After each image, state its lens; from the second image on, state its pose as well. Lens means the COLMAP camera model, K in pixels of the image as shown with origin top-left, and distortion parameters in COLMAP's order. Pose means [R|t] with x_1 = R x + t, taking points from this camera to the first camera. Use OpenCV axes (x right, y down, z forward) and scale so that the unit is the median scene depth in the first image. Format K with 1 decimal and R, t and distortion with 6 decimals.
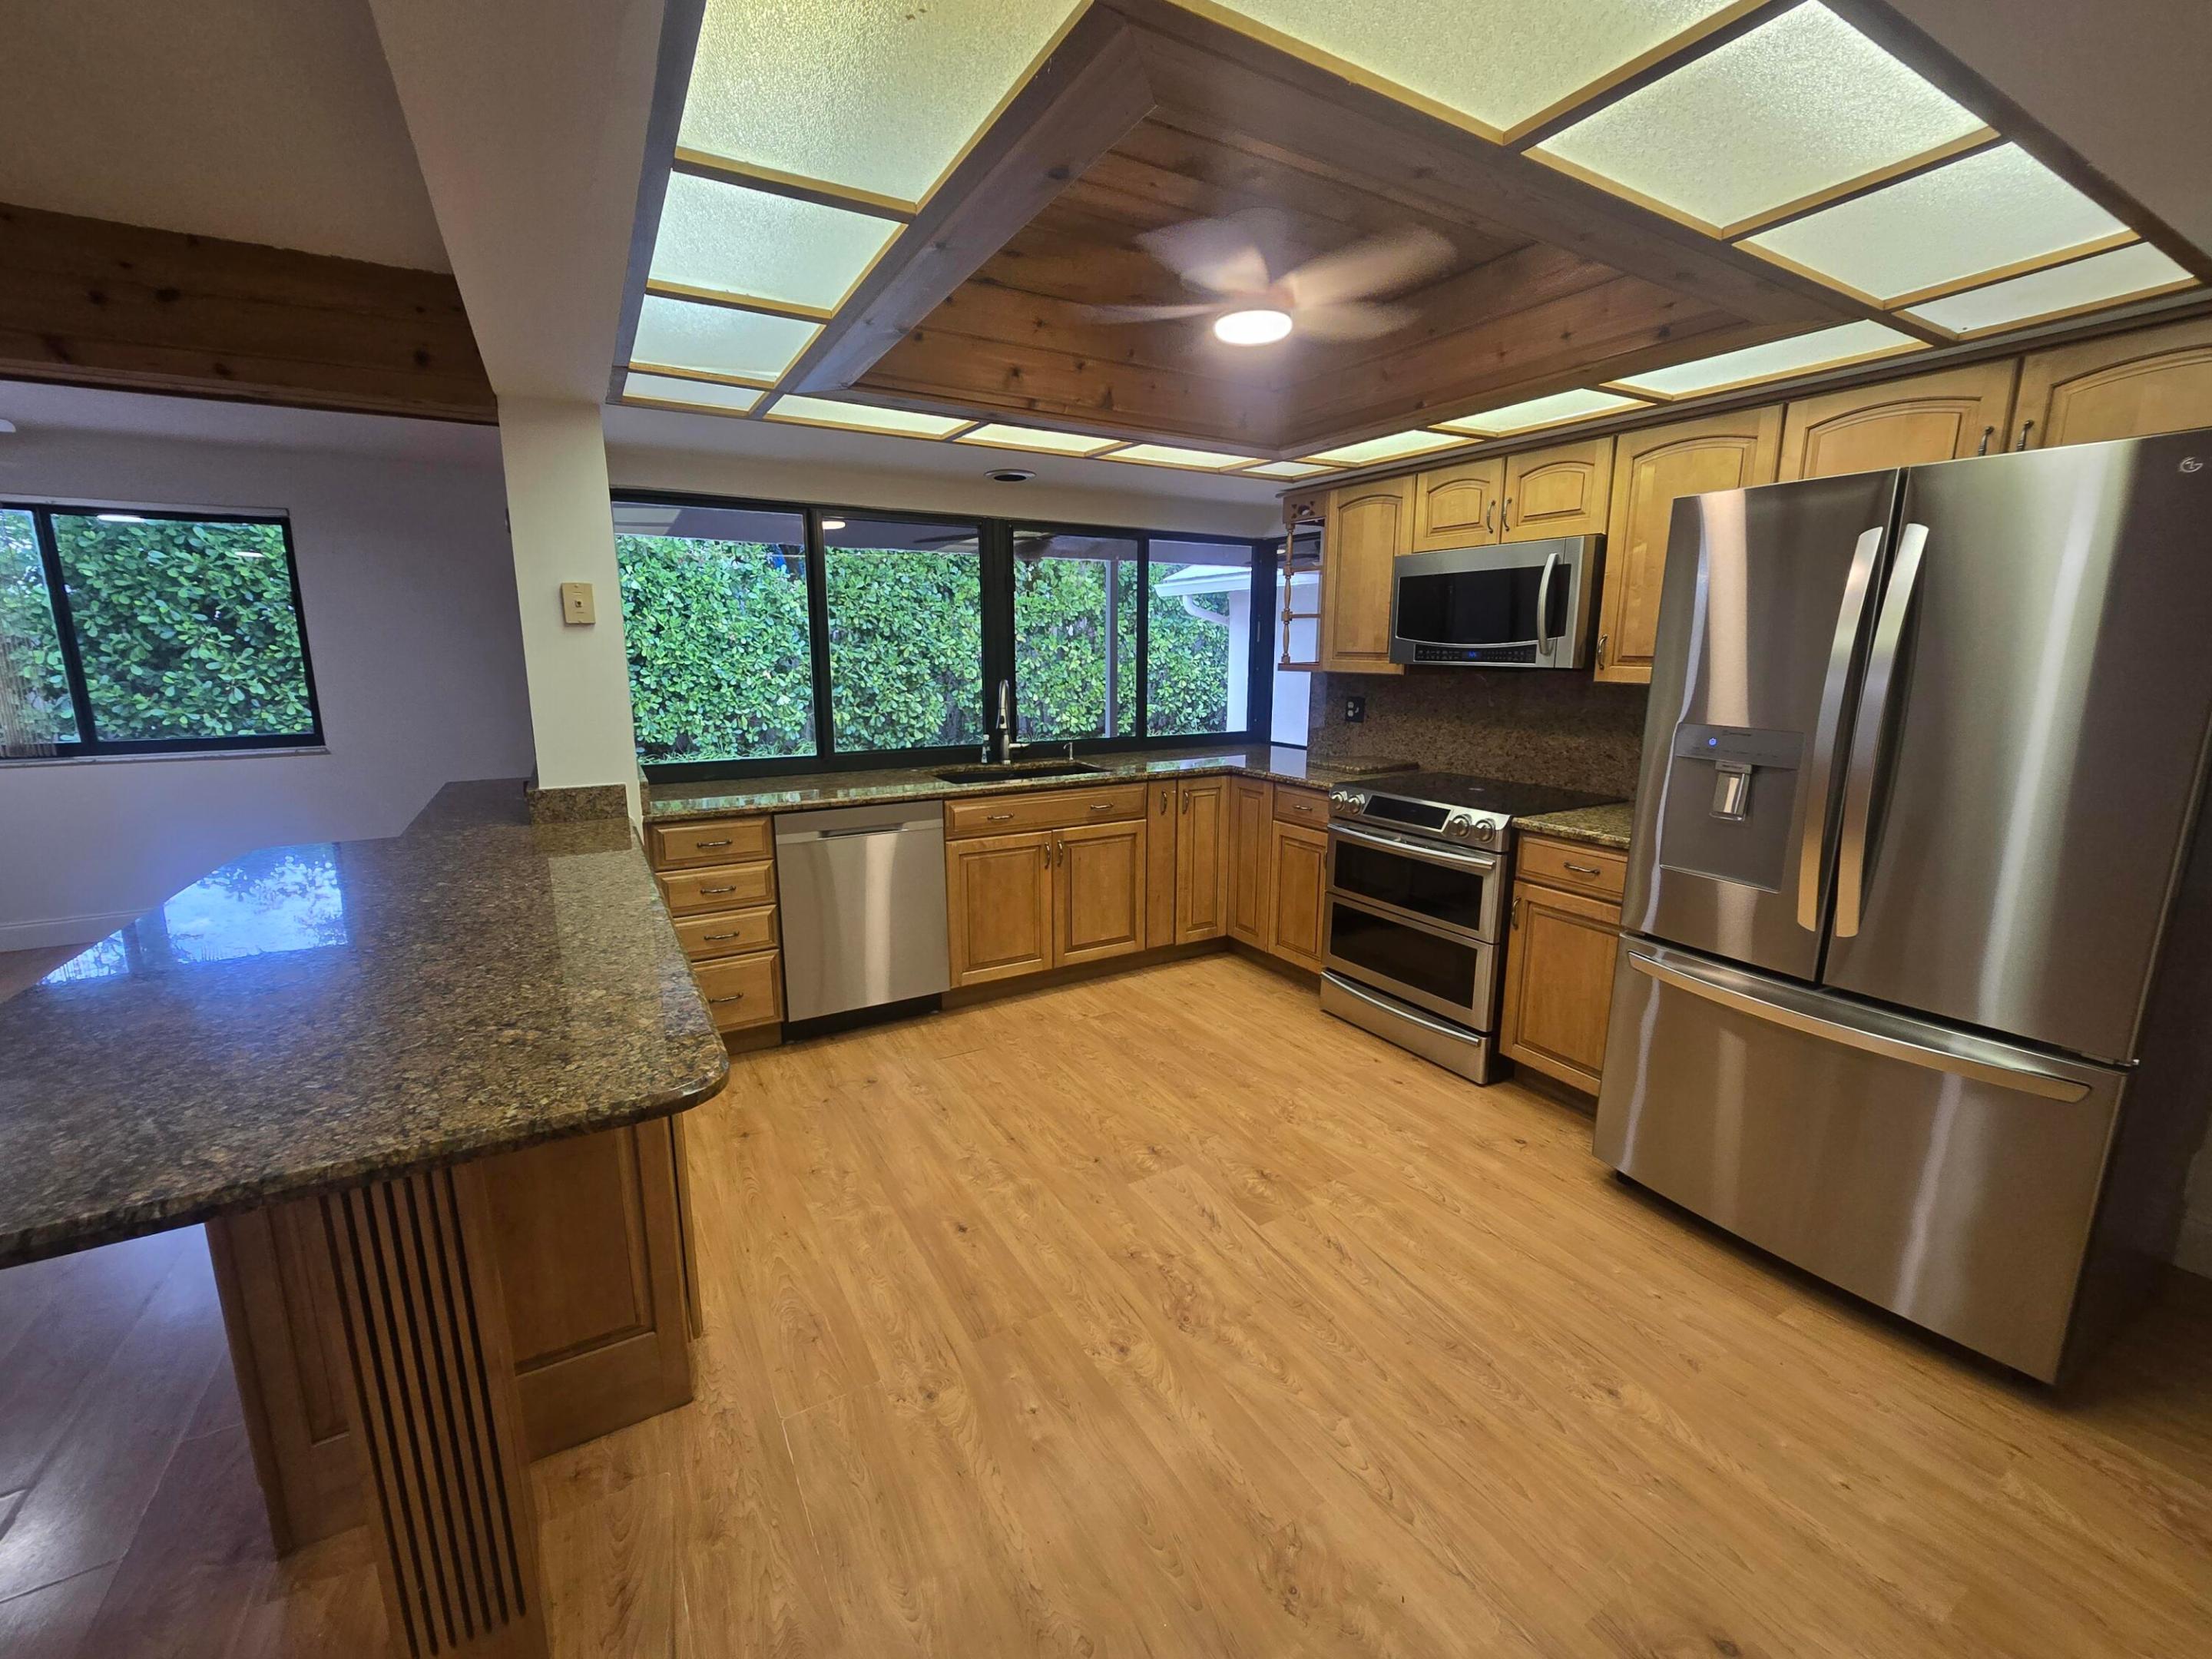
lens RADIAL K [[907.6, 0, 1098.0], [0, 907.6, 815.7], [0, 0, 1]] dist [-0.001715, -0.000281]
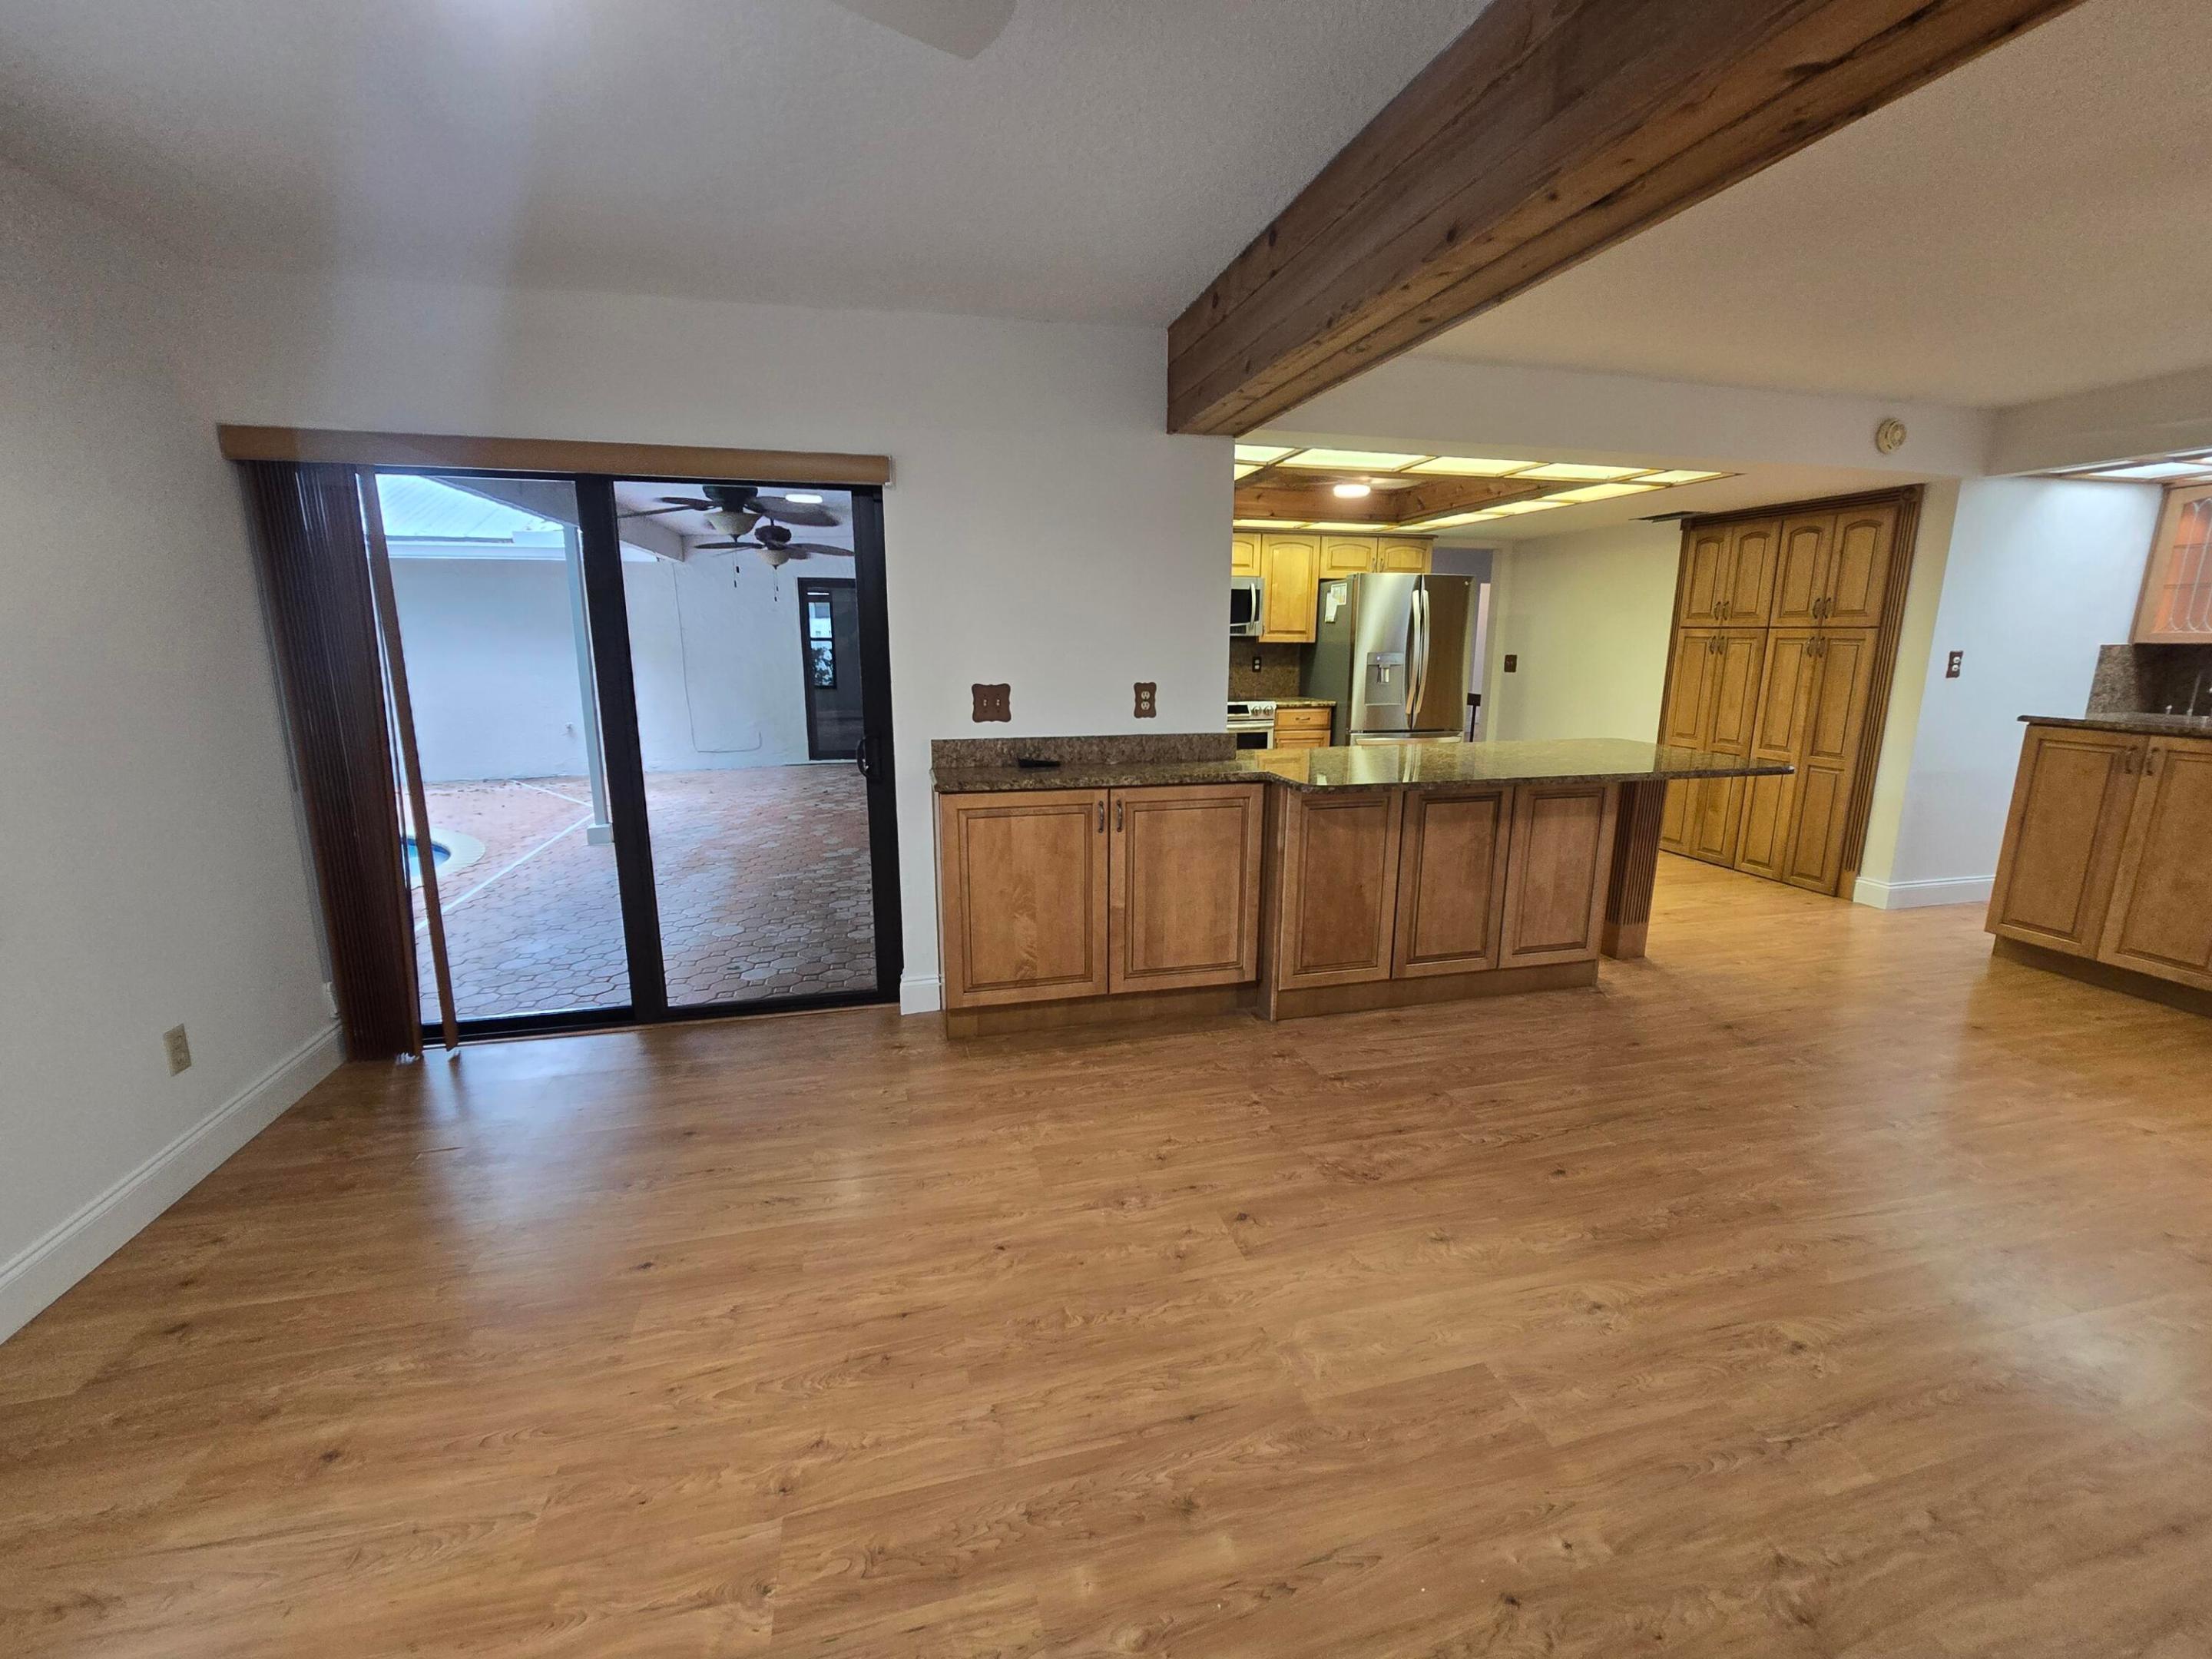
lens RADIAL K [[907.6, 0, 1109.6], [0, 907.6, 818.4], [0, 0, 1]] dist [-0.001715, -0.000281]
pose [[0.271705, -0.194494, 0.942522, -1.791378], [0.177051, 0.972751, 0.149693, -0.124990], [-0.945954, 0.126202, 0.298736, 0.738242]]
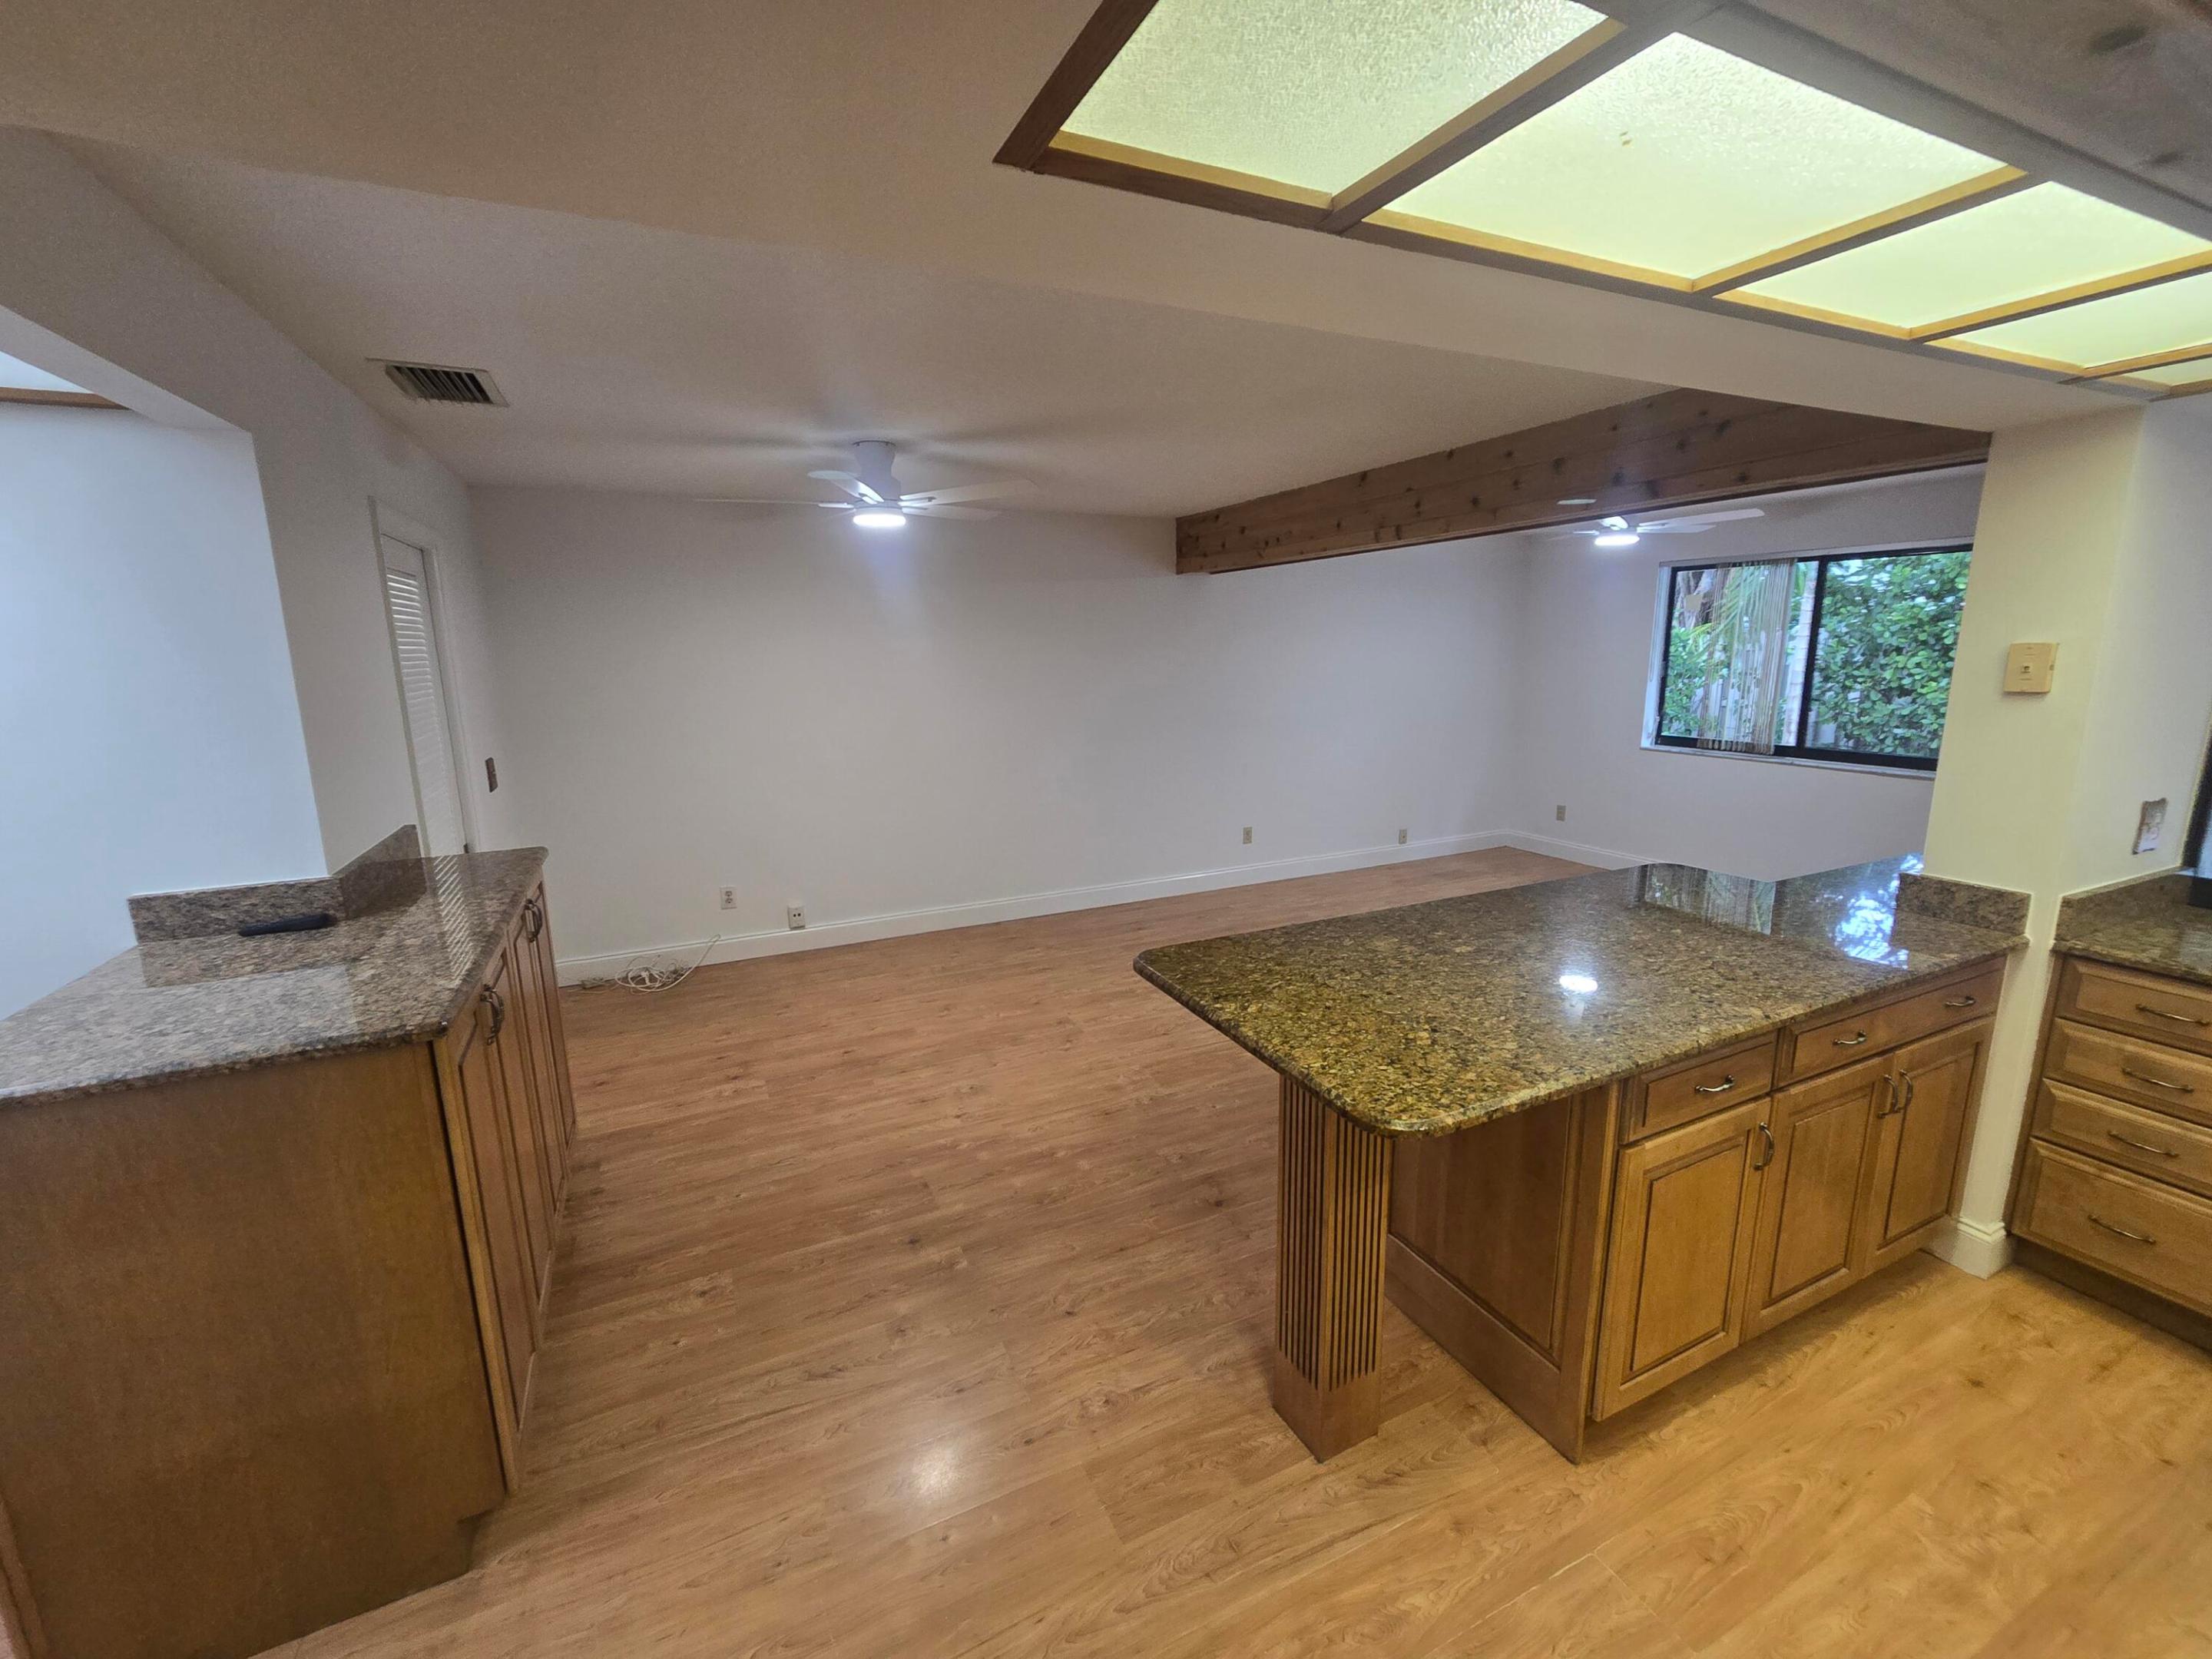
lens RADIAL K [[907.6, 0, 1100.5], [0, 907.6, 823.4], [0, 0, 1]] dist [-0.001715, -0.000281]
pose [[-0.082936, 0.194832, -0.977324, 0.290397], [-0.169963, 0.963569, 0.206513, -0.116308], [0.981954, 0.183236, -0.046800, 0.229806]]
